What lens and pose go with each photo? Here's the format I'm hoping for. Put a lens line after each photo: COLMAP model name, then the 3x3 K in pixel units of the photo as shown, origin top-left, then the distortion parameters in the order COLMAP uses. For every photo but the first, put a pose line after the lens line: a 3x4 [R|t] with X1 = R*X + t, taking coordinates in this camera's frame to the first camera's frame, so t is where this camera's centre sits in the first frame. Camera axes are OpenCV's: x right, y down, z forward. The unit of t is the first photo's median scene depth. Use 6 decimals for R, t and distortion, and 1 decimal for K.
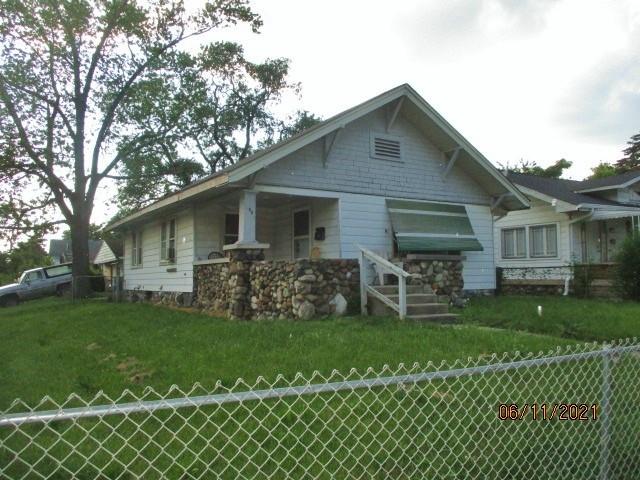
lens RADIAL K [[533.9, 0, 344.5], [0, 533.9, 227.9], [0, 0, 1]] dist [0.143892, 0.002217]
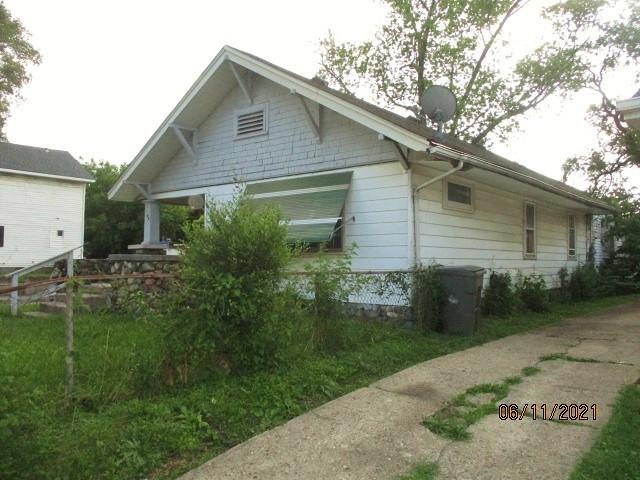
lens RADIAL K [[532.5, 0, 320.0], [0, 532.5, 240.0], [0, 0, 1]] dist [-0.036769, -0.007396]
pose [[0.255876, -0.016900, -0.966562, 0.920690], [0.078303, 0.996924, 0.003298, 0.039566], [0.963533, -0.076529, 0.256413, 0.894517]]
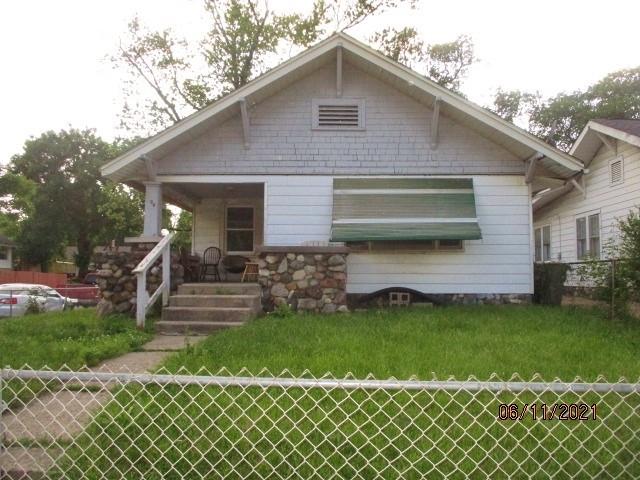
lens RADIAL K [[532.5, 0, 320.0], [0, 532.5, 240.0], [0, 0, 1]] dist [-0.036769, -0.007396]
pose [[0.807348, -0.021444, -0.589686, 0.536170], [0.038731, 0.999110, 0.016696, 0.025125], [0.588804, -0.036319, 0.807460, 0.334963]]
